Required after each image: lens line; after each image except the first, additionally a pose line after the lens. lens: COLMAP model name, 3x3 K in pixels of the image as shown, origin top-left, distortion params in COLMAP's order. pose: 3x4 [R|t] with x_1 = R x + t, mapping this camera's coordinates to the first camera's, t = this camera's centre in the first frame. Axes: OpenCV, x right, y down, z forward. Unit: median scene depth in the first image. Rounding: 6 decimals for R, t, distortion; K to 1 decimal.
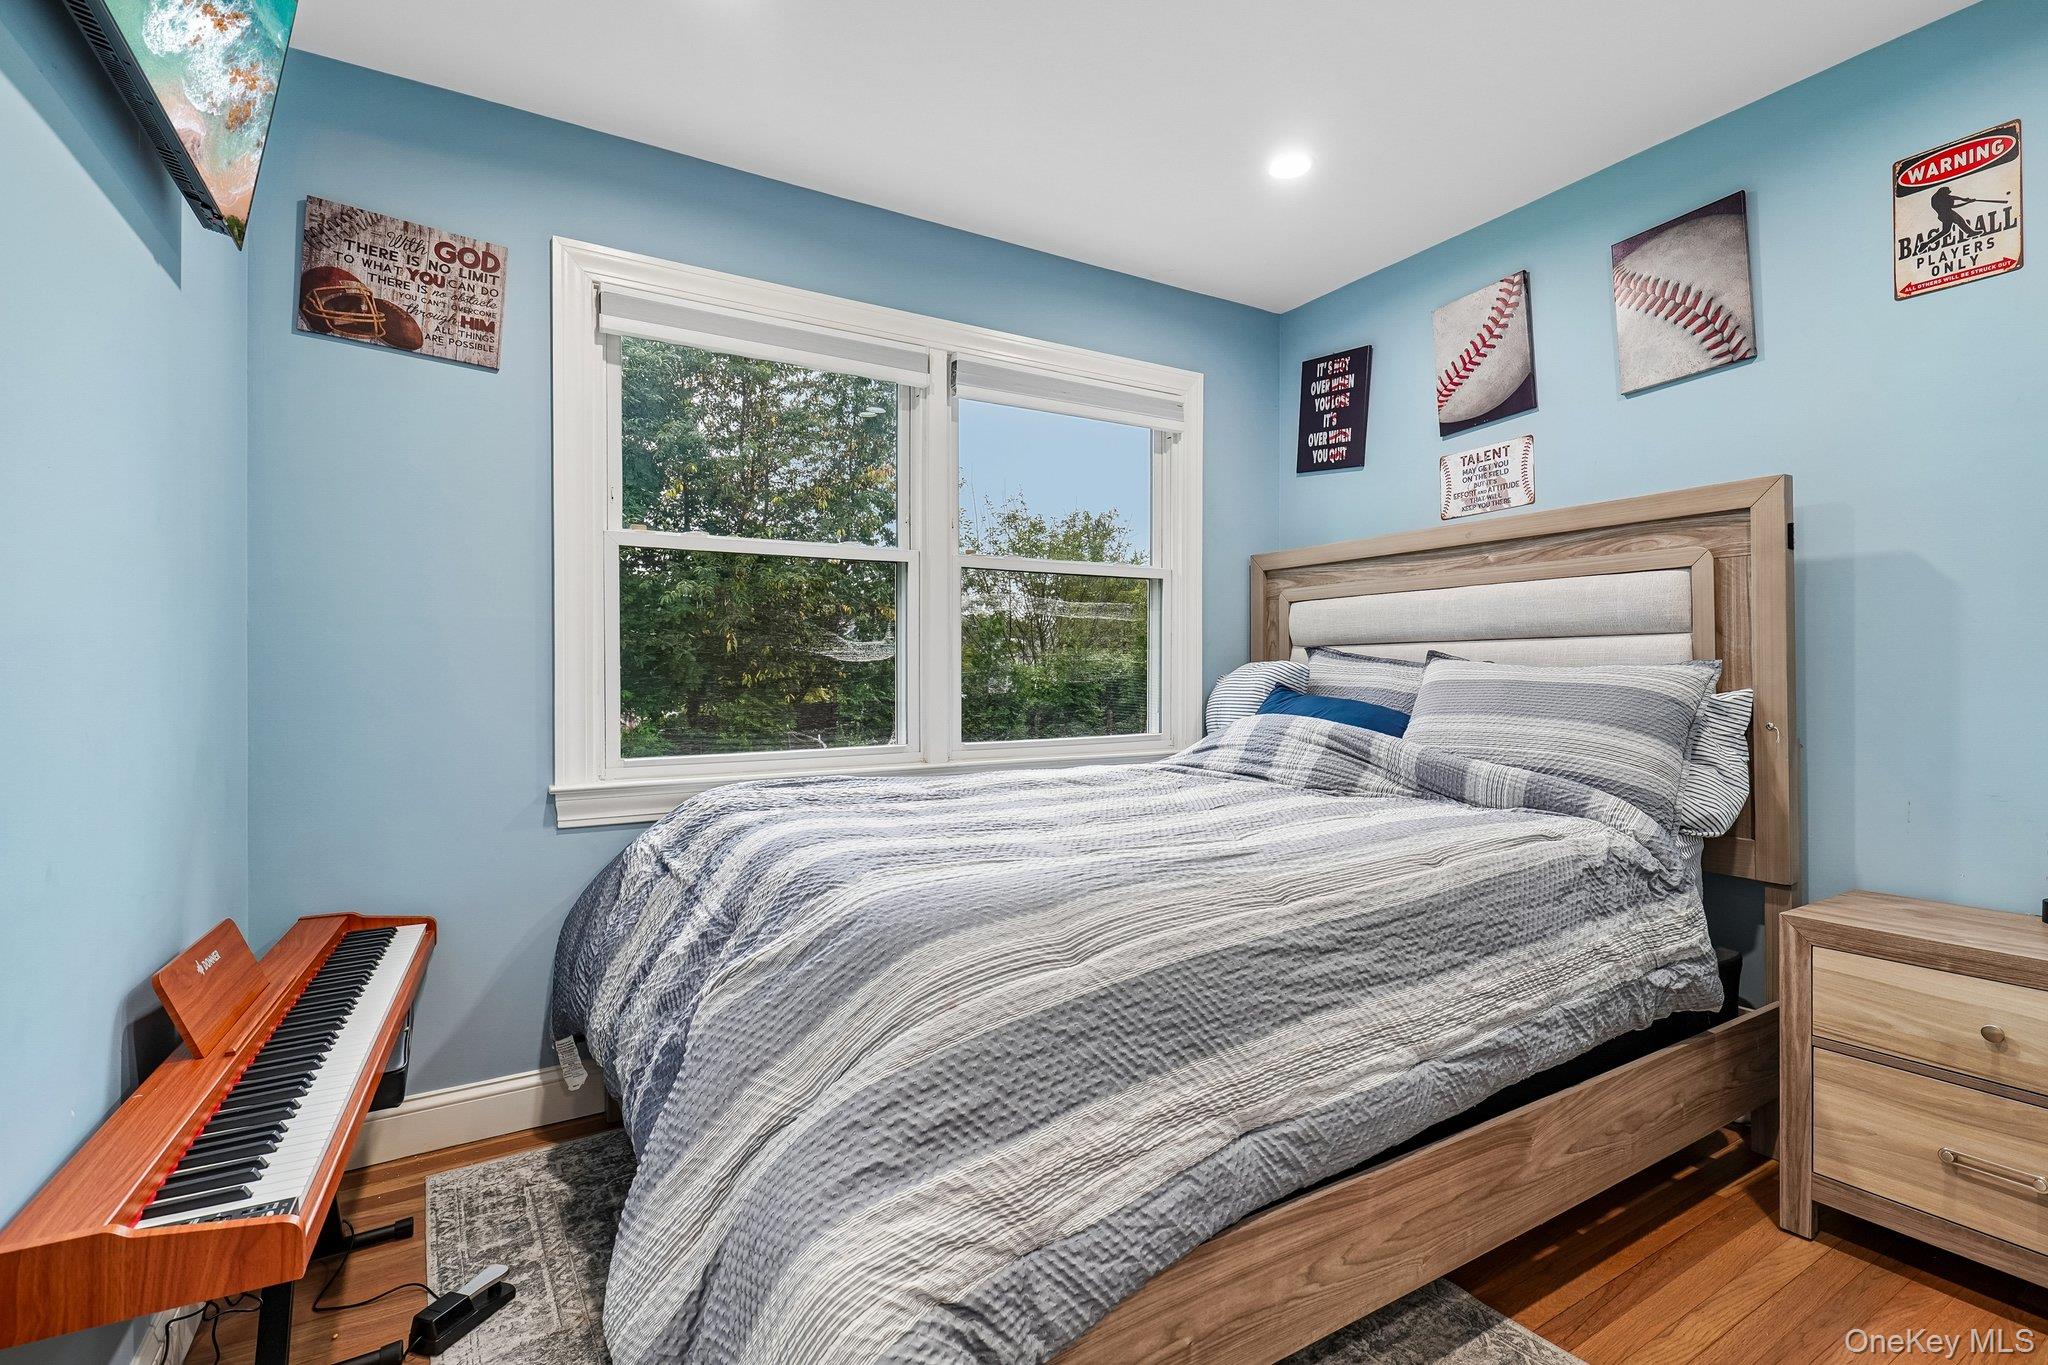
lens RADIAL K [[922.7, 0, 1024.0], [0, 922.7, 682.5], [0, 0, 1]] dist [-0.000632, -0.000850]
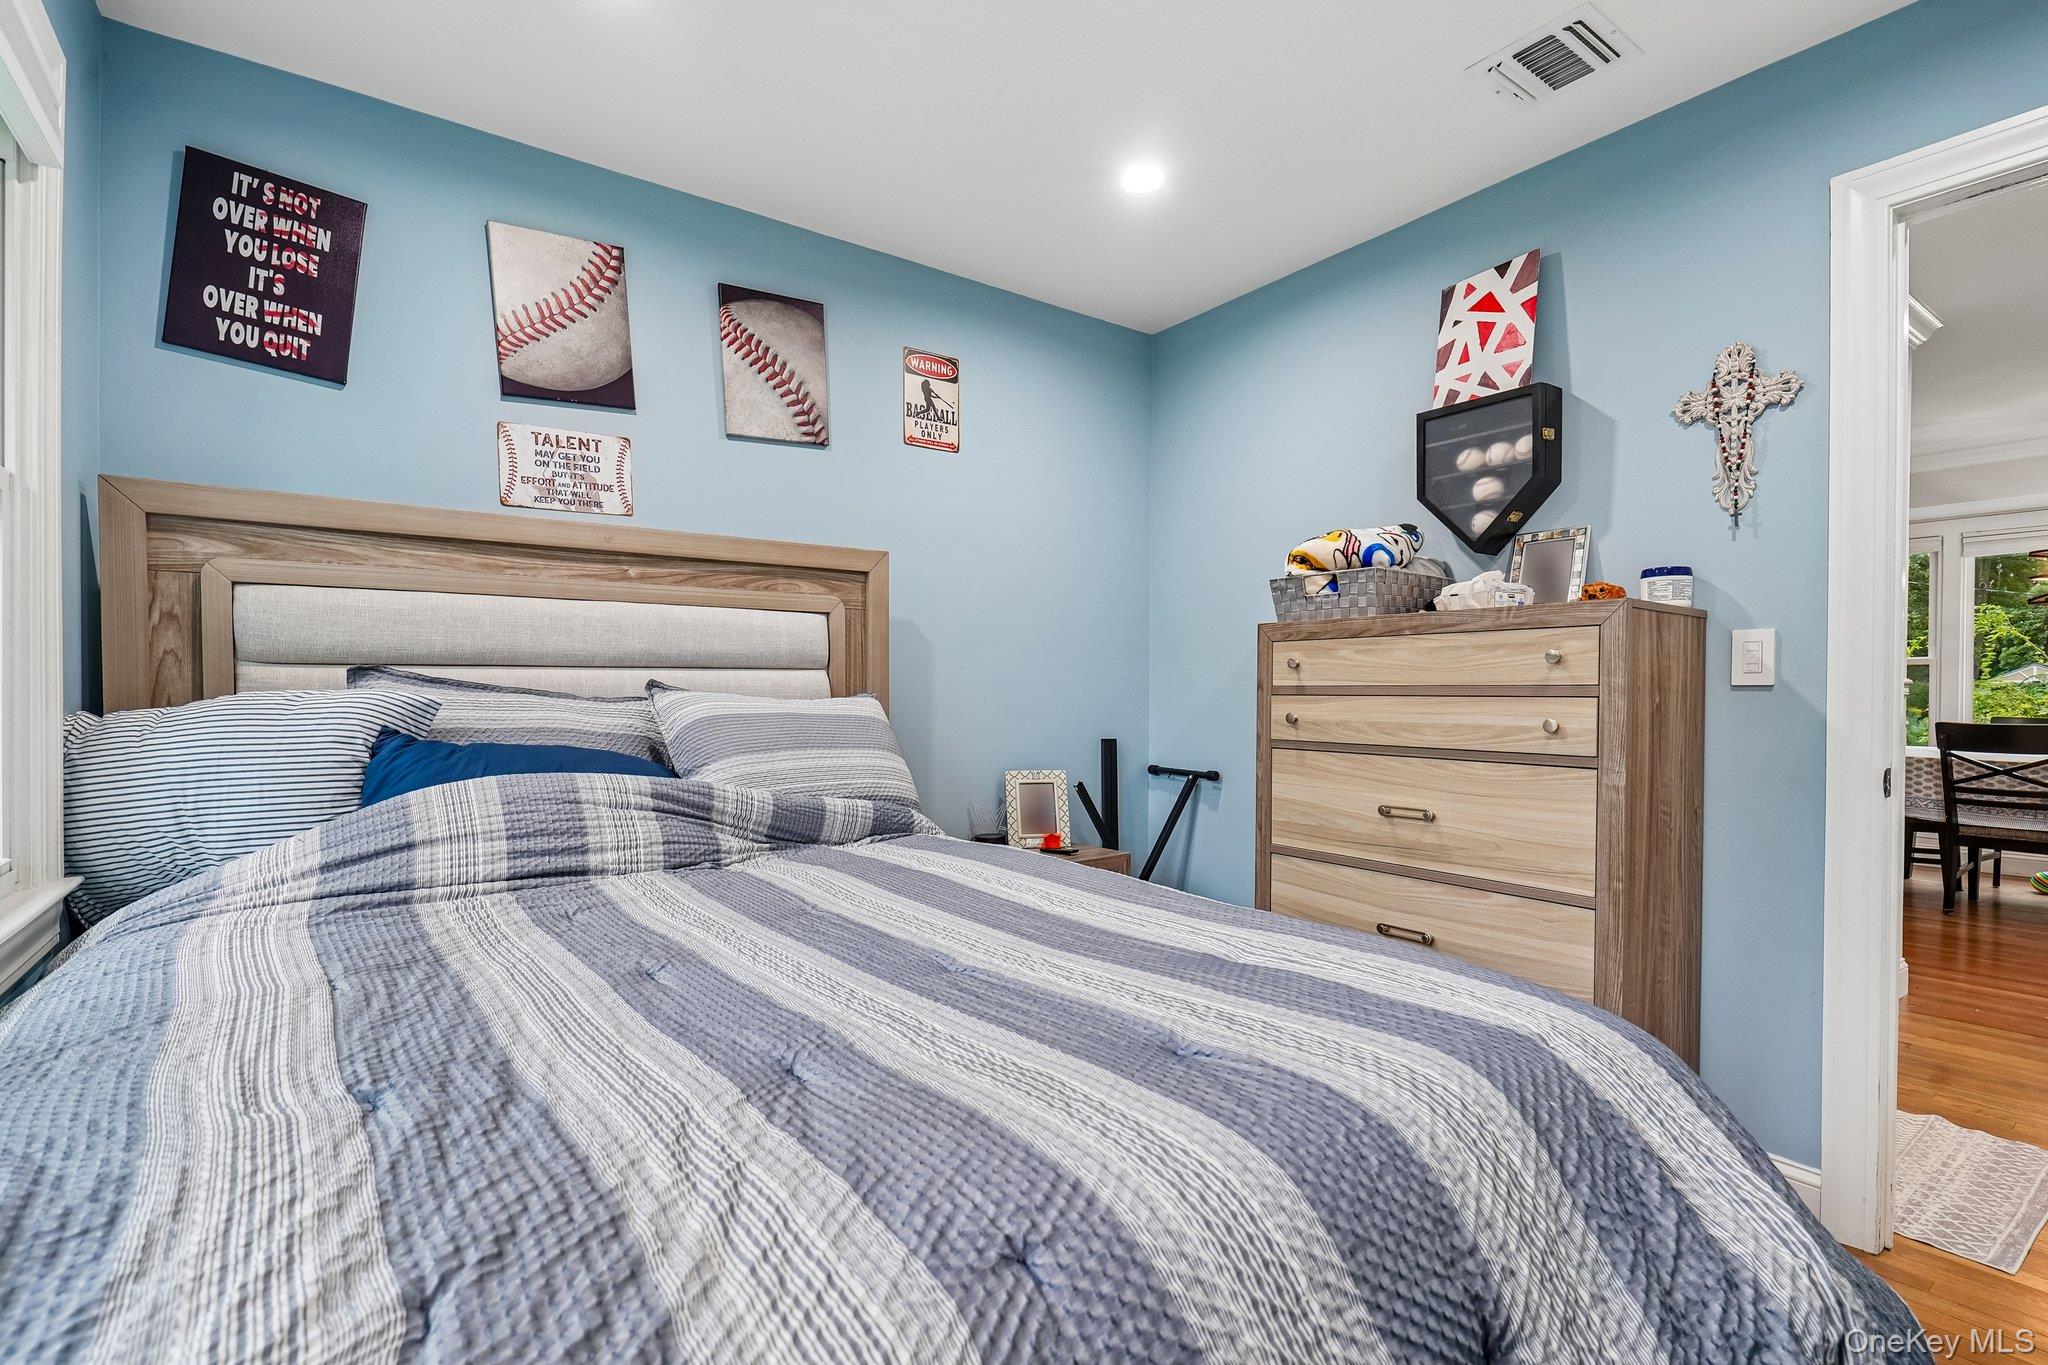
lens RADIAL K [[963.8, 0, 1023.3], [0, 963.8, 703.3], [0, 0, 1]] dist [0.013659, -0.000920]
pose [[-0.101203, -0.006531, 0.994844, -0.425501], [0.015096, 0.999853, 0.008100, -0.014845], [-0.994751, 0.015838, -0.101090, 0.731457]]
